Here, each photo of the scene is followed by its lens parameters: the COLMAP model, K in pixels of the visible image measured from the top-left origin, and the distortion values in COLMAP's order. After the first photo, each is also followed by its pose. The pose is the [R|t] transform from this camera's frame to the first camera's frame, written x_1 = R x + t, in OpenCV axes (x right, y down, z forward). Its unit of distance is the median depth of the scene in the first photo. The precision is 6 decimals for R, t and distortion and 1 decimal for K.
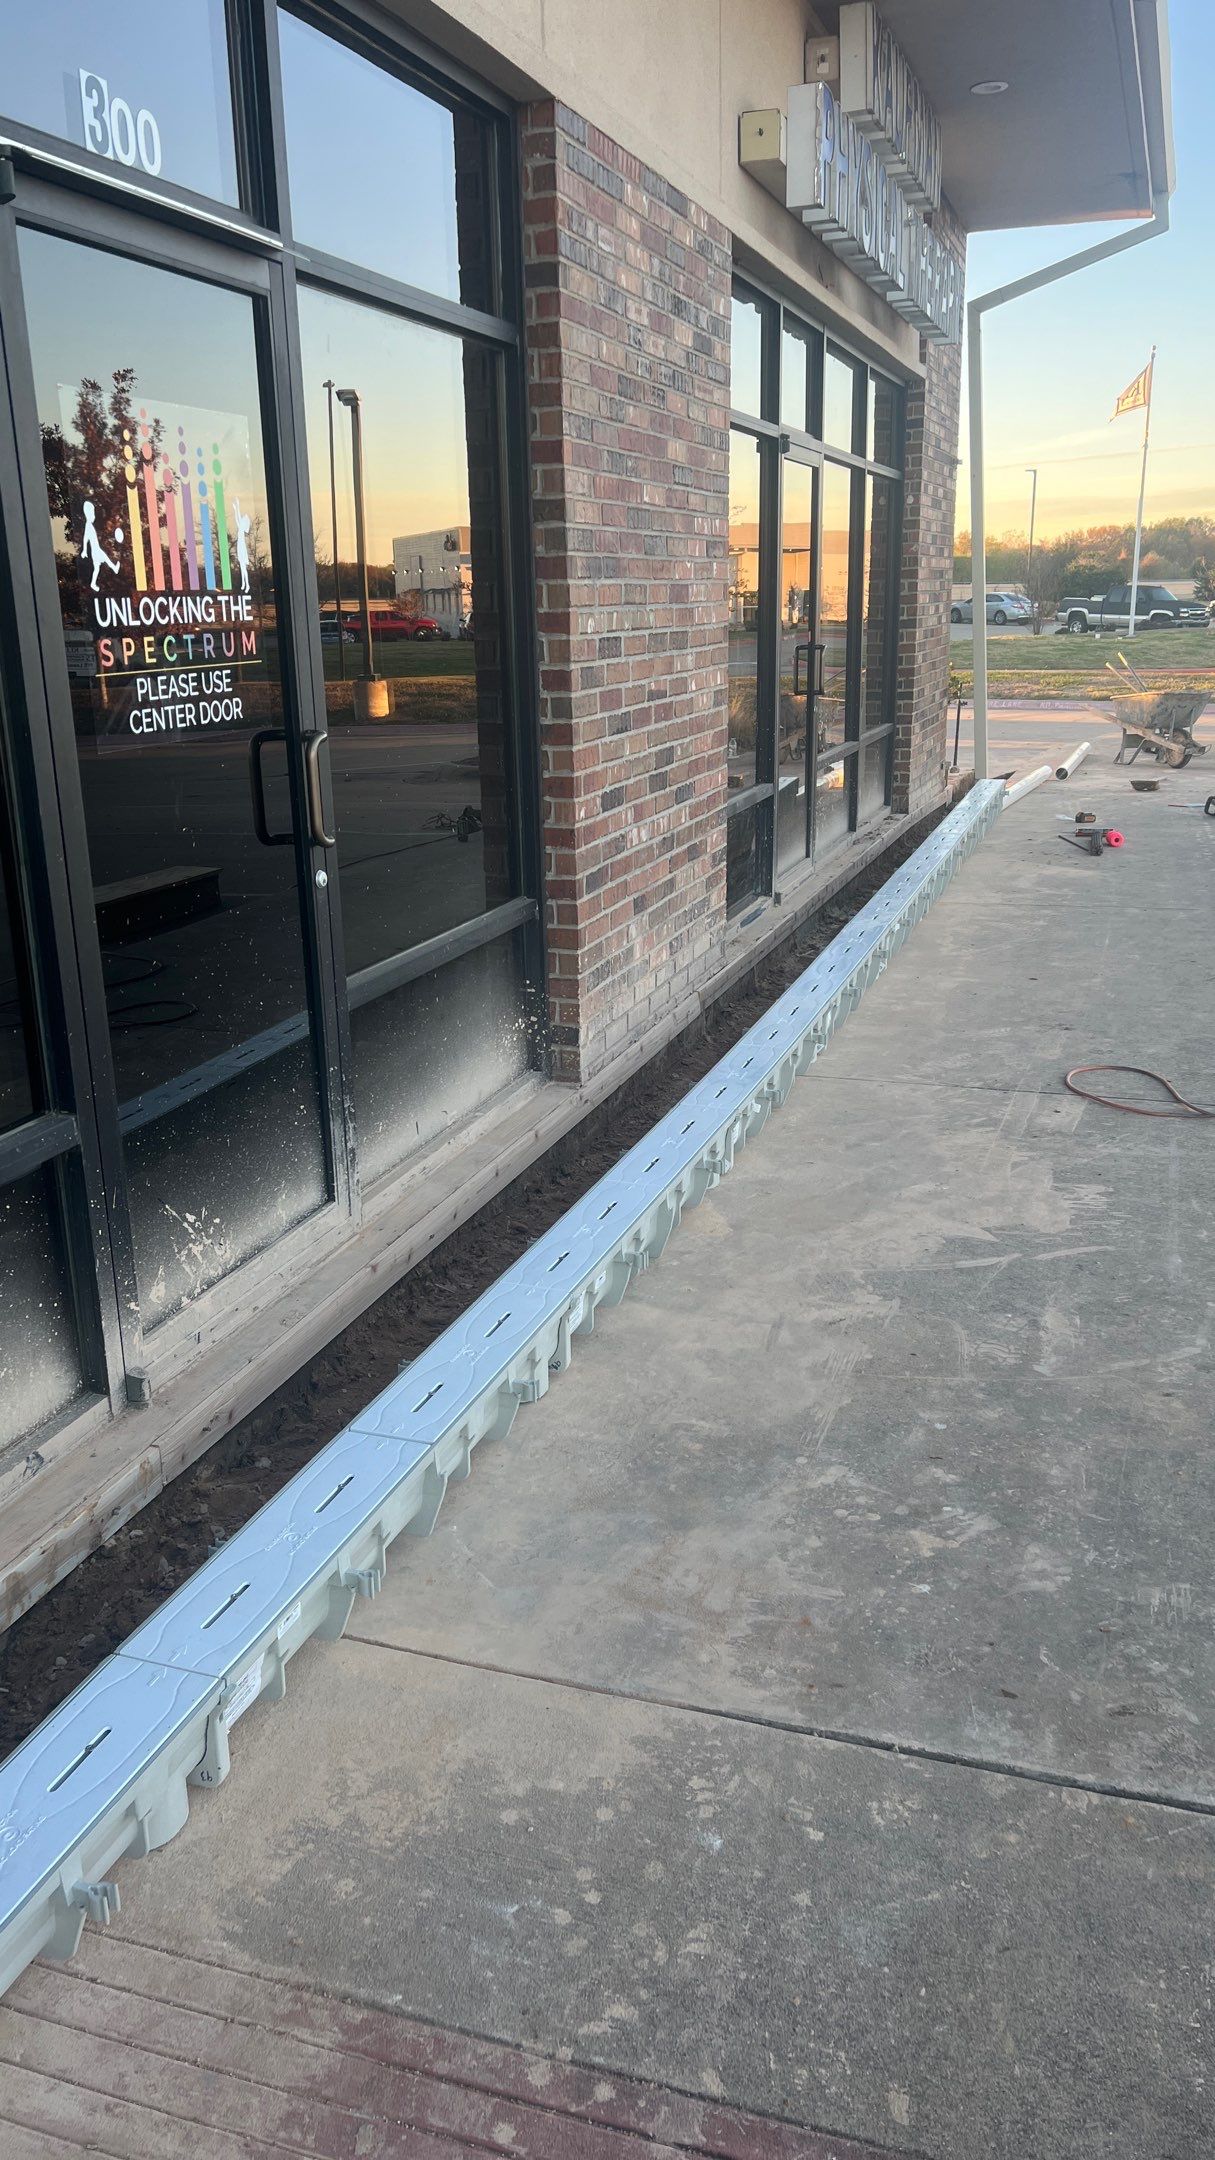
lens RADIAL K [[1631.7, 0, 613.1], [0, 1631.7, 1086.1], [0, 0, 1]] dist [0.061971, -0.063152]
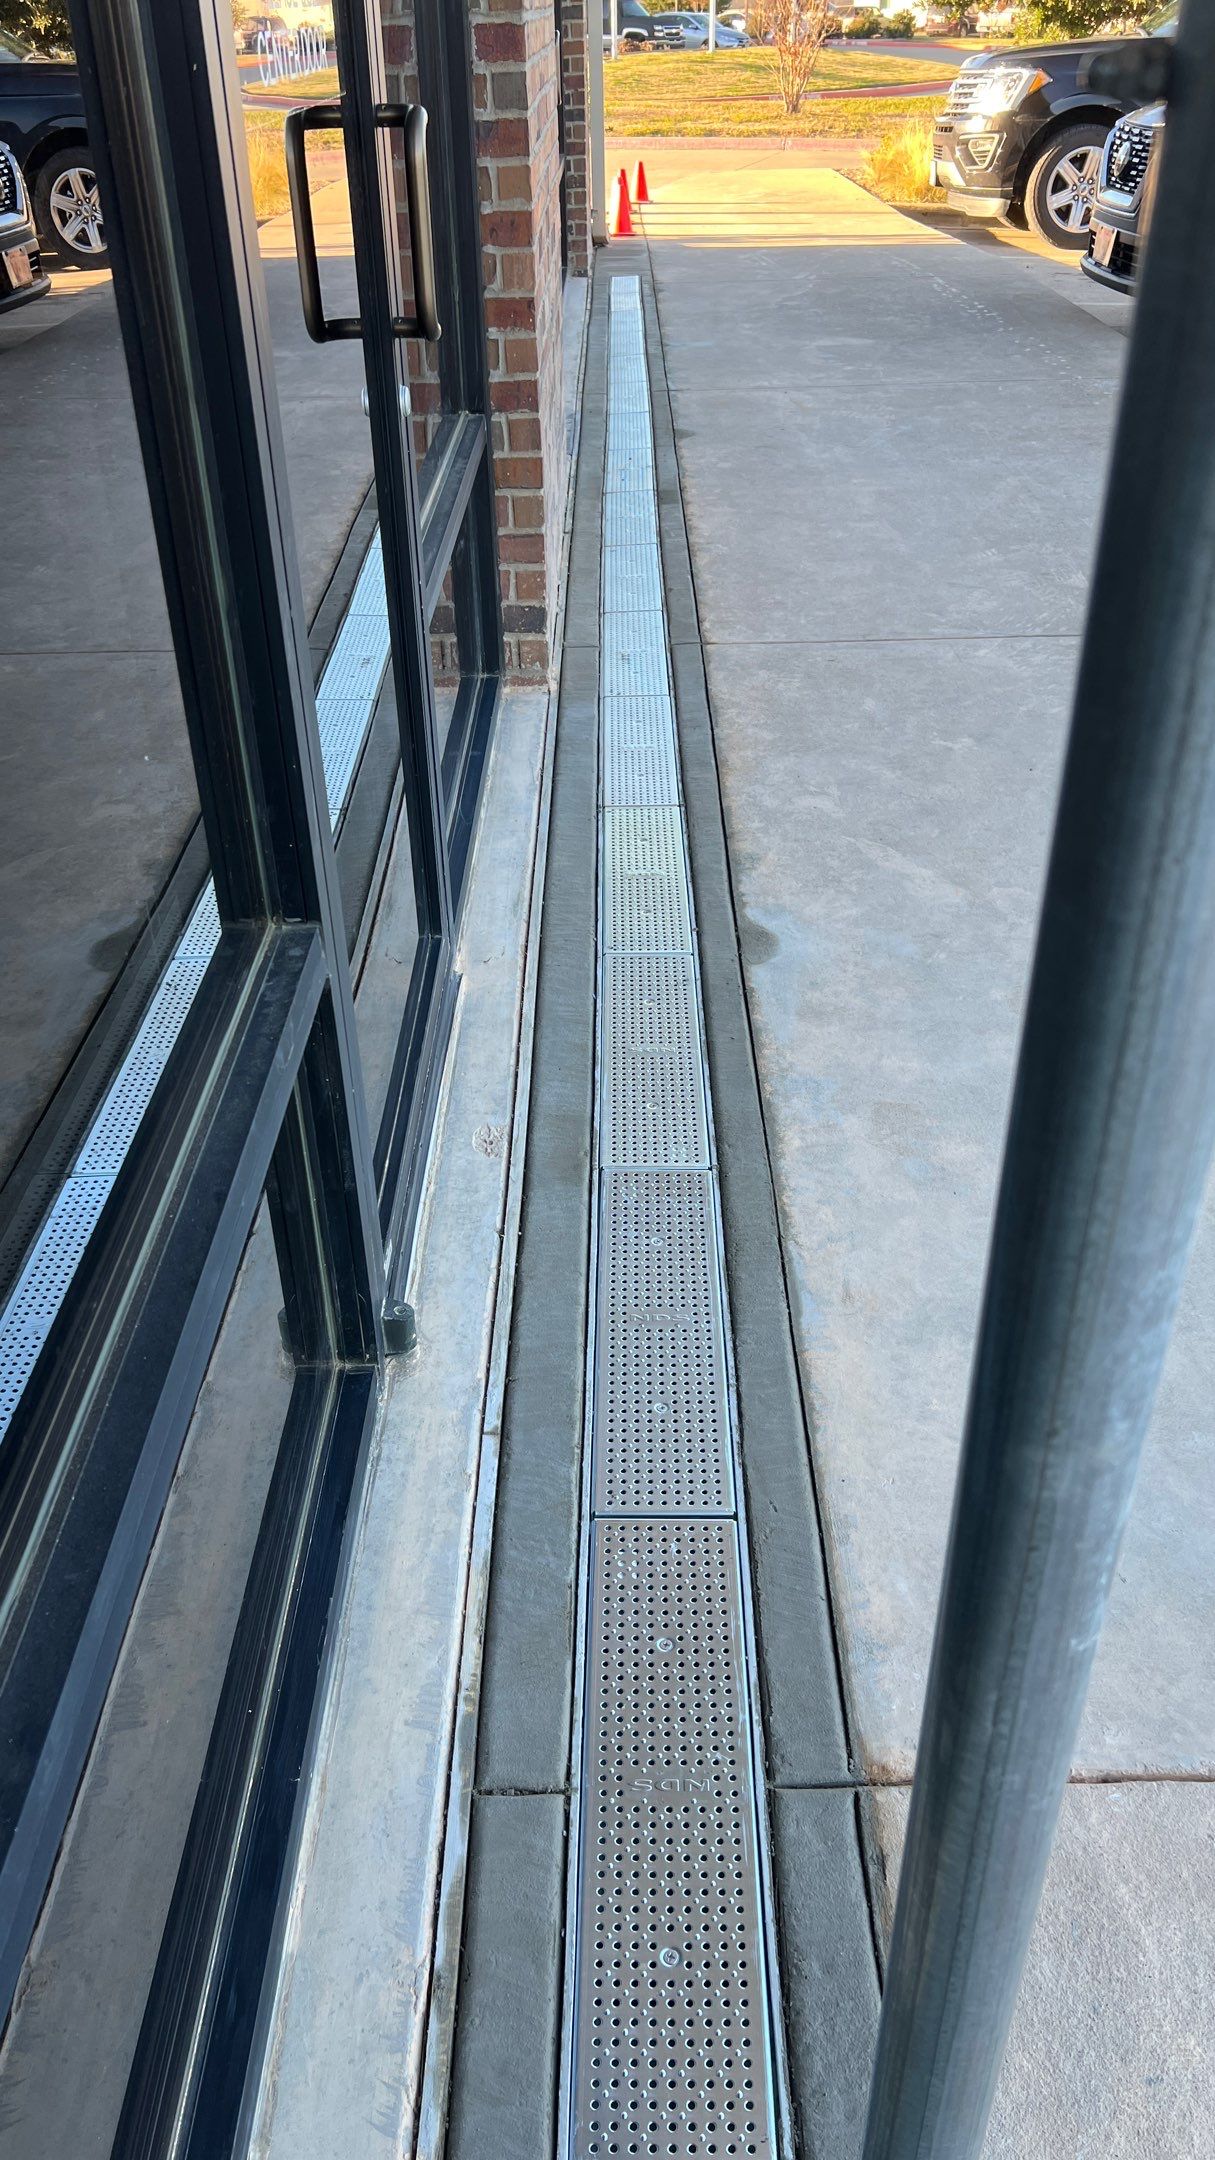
lens RADIAL K [[1631.7, 0, 613.1], [0, 1631.7, 1086.1], [0, 0, 1]] dist [0.061971, -0.063152]
pose [[0.950527, -0.168810, 0.260771, -0.293451], [0.088762, 0.952054, 0.292769, -0.057604], [-0.297691, -0.255139, 0.919937, 0.368629]]
